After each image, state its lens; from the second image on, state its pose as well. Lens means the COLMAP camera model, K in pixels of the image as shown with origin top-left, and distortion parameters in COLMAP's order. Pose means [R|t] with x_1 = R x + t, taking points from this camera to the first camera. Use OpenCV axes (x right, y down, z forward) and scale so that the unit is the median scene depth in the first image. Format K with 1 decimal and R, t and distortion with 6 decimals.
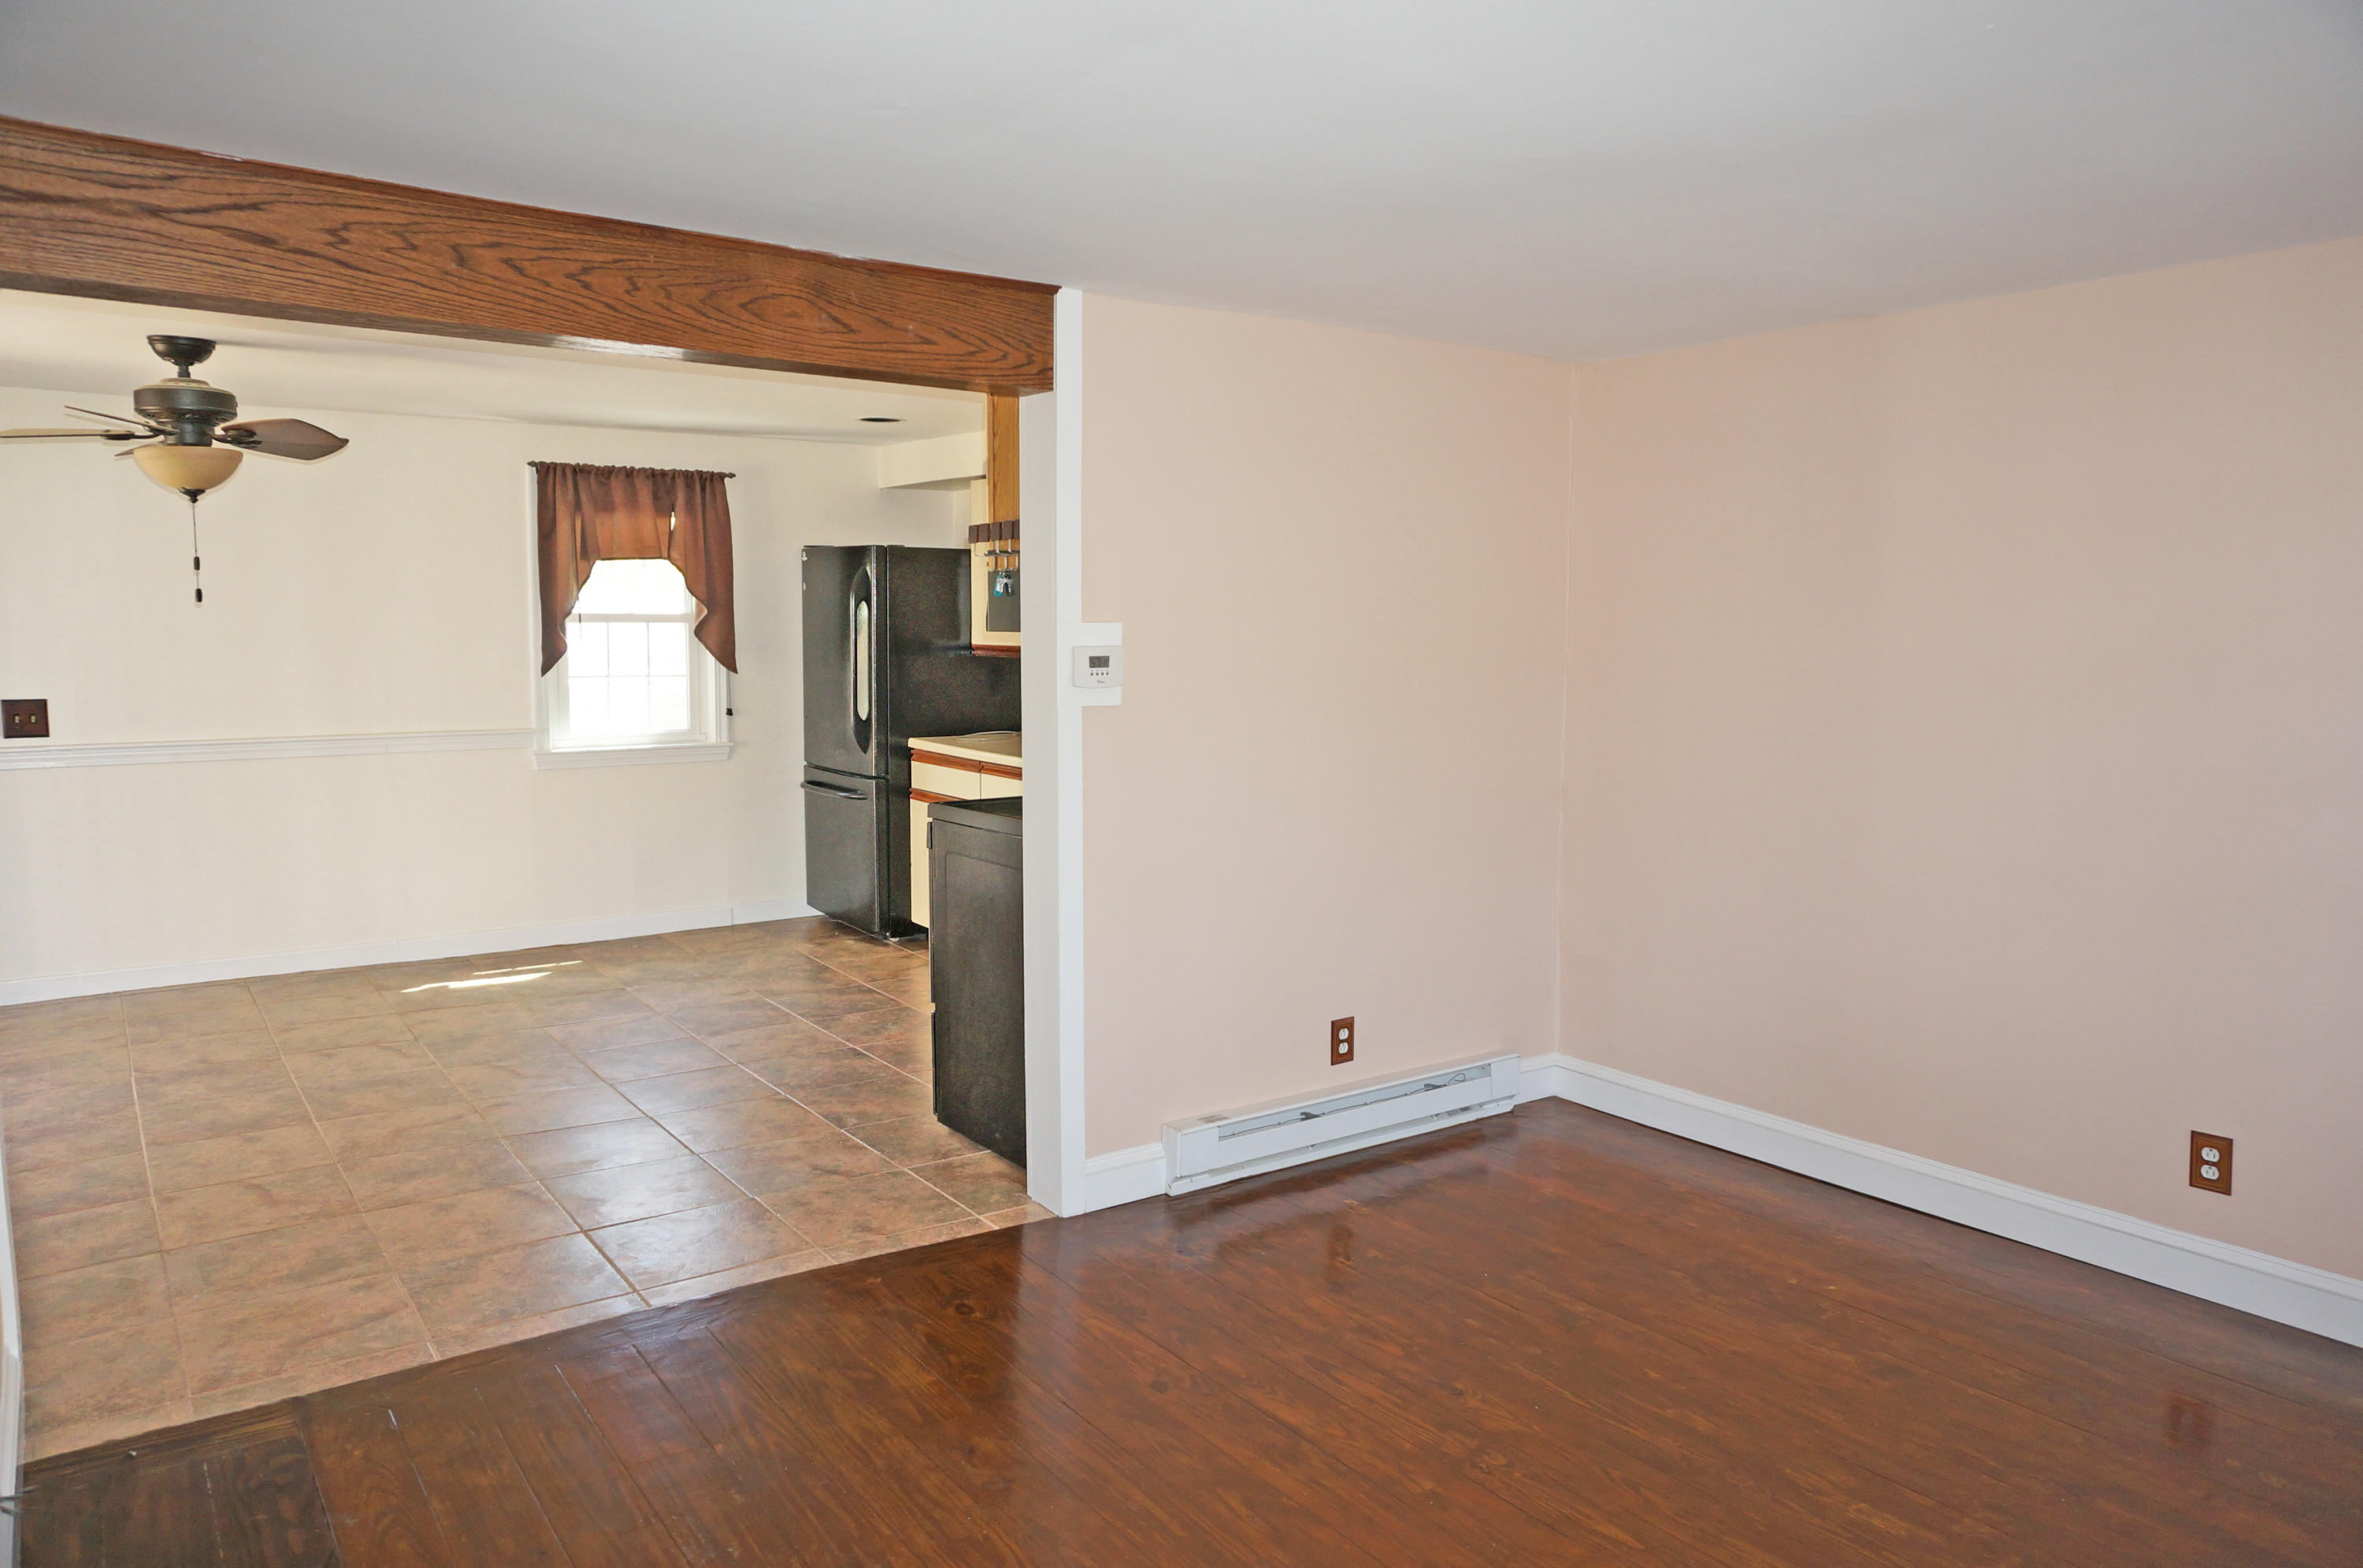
lens RADIAL K [[1515.8, 0, 1193.5], [0, 1515.8, 791.6], [0, 0, 1]] dist [-0.070847, 0.046974]
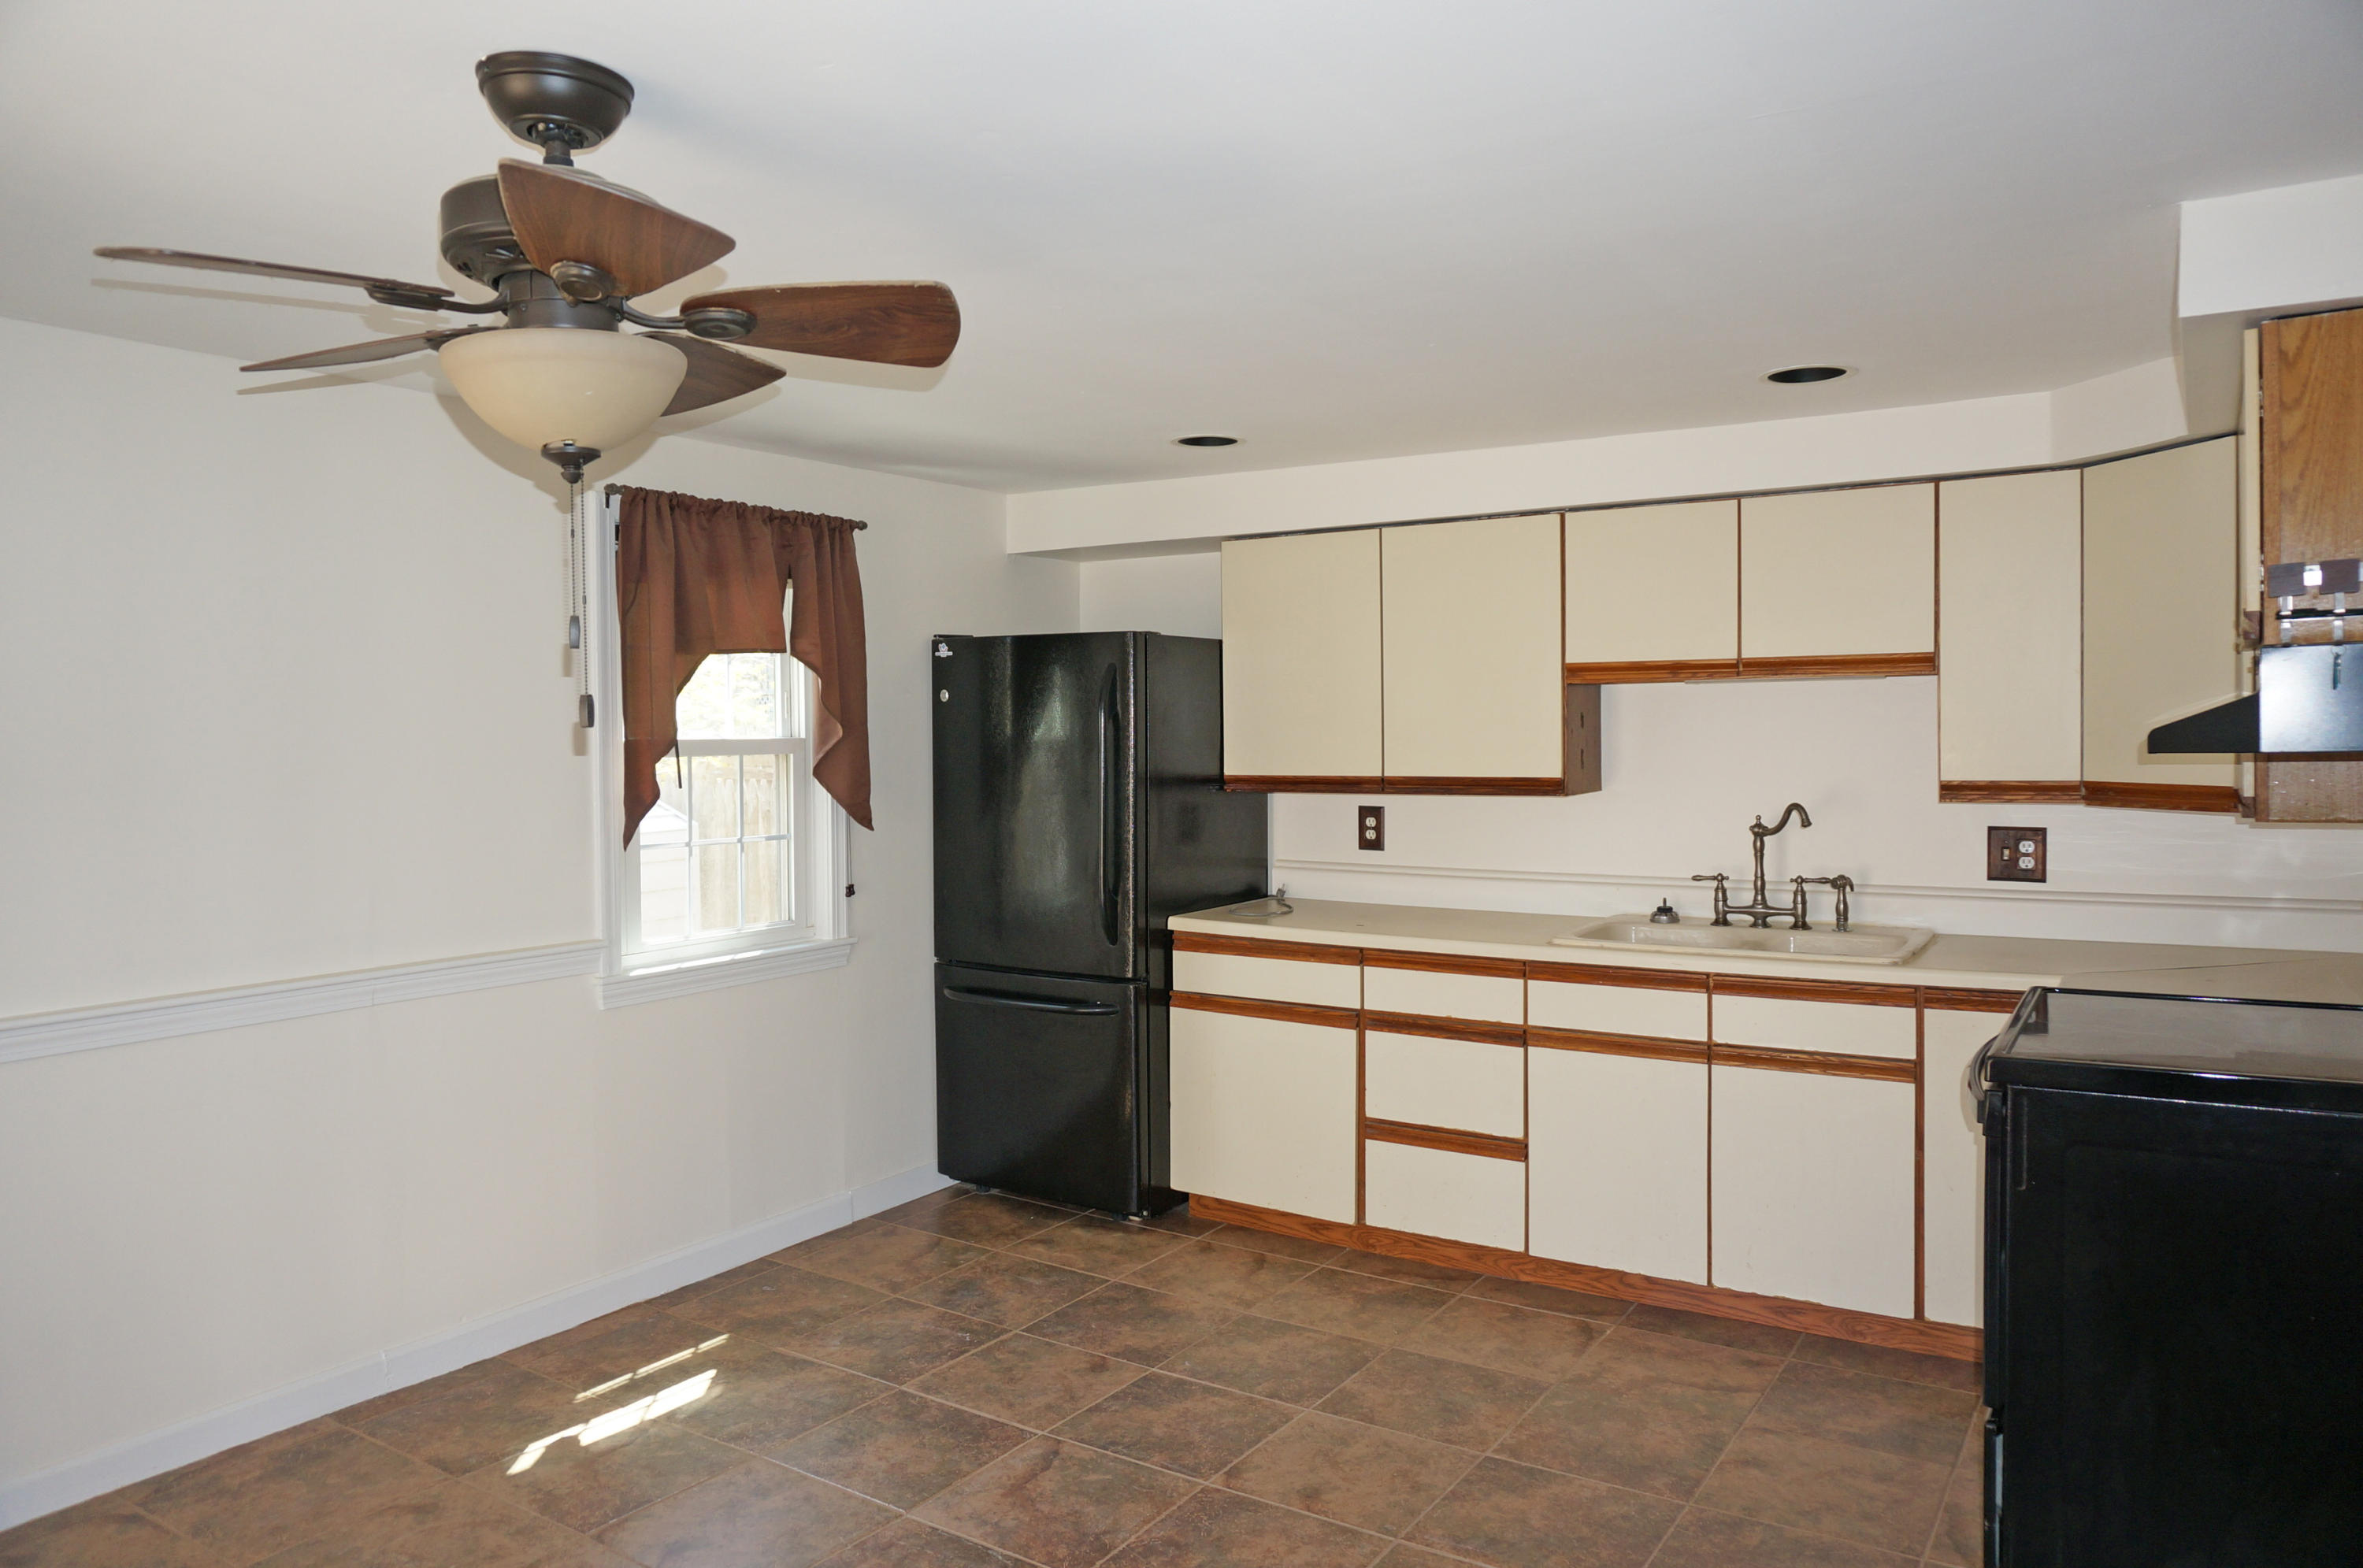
lens RADIAL K [[1515.8, 0, 1193.5], [0, 1515.8, 791.6], [0, 0, 1]] dist [-0.070847, 0.046974]
pose [[0.937204, -0.033619, 0.347157, -0.412715], [0.057685, 0.996577, -0.059219, -0.050726], [-0.343978, 0.075526, 0.935935, 0.361903]]
